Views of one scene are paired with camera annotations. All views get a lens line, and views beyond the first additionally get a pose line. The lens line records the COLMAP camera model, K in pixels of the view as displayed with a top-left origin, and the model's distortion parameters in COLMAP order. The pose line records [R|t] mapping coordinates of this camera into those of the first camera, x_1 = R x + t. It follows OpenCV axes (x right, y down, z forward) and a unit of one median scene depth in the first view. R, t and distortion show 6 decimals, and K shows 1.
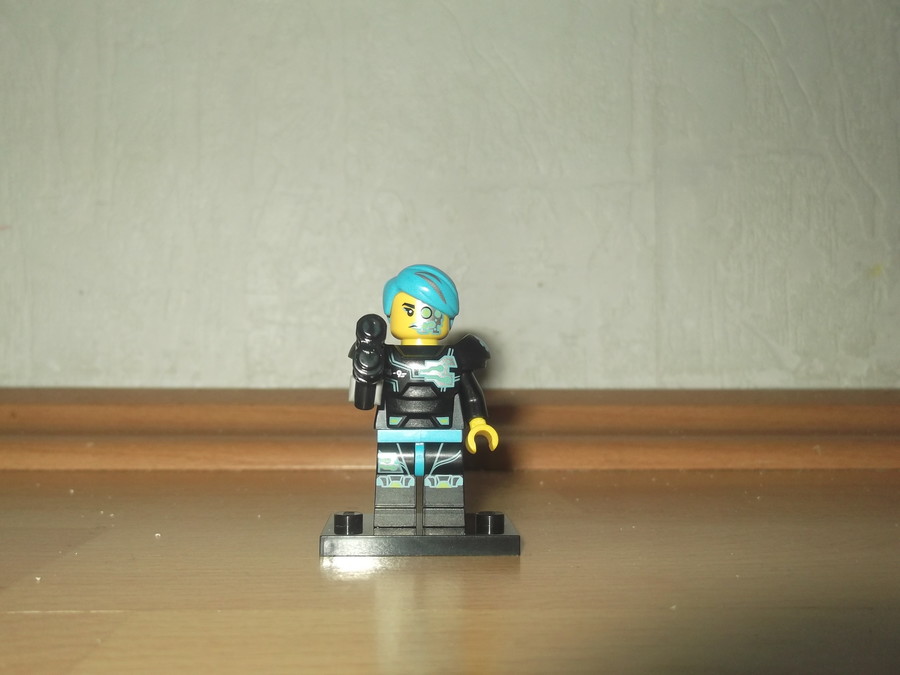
lens RADIAL K [[1012.8, 0, 454.1], [0, 1012.8, 333.0], [0, 0, 1]] dist [0.001282, 0.000000]
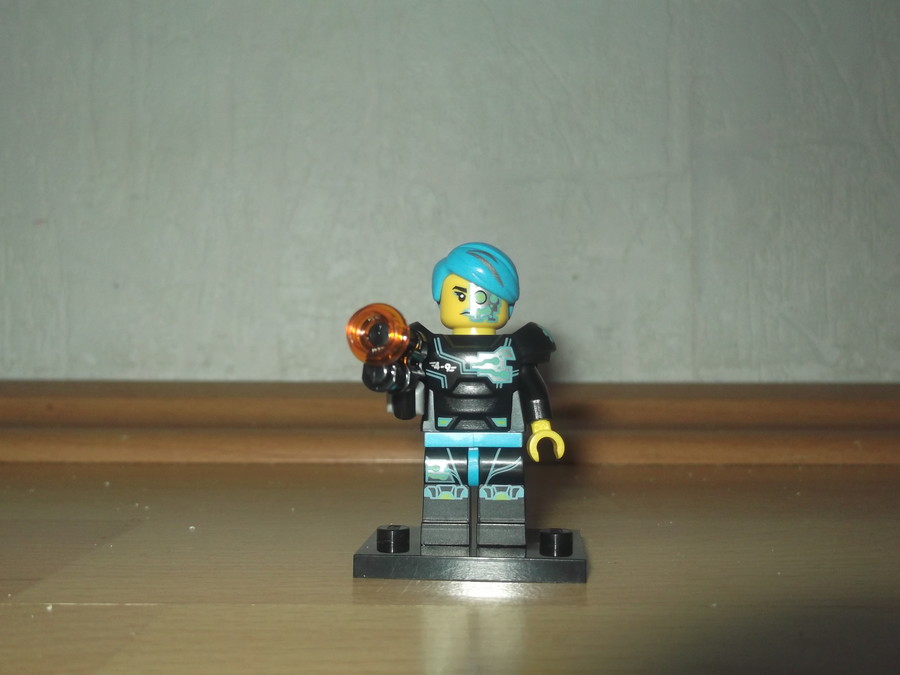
lens RADIAL K [[955.2, 0, 446.2], [0, 955.2, 340.4], [0, 0, 1]] dist [-0.000713, 0.000000]
pose [[0.999502, 0.000387, -0.031564, -0.011235], [0.000014, 0.999919, 0.012703, 0.002115], [0.031566, -0.012697, 0.999421, 0.062269]]
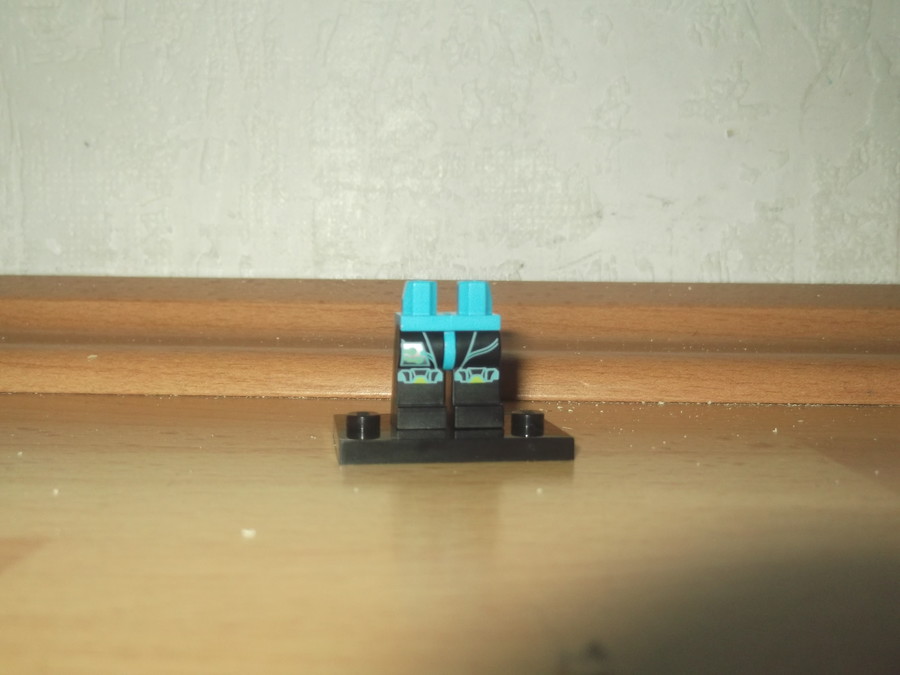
lens RADIAL K [[955.2, 0, 453.0], [0, 955.2, 329.5], [0, 0, 1]] dist [-0.000713, 0.000000]
pose [[0.996854, 0.011368, -0.078440, -0.052822], [-0.003297, 0.994752, 0.102267, 0.020258], [0.079191, -0.101687, 0.991660, 0.326037]]
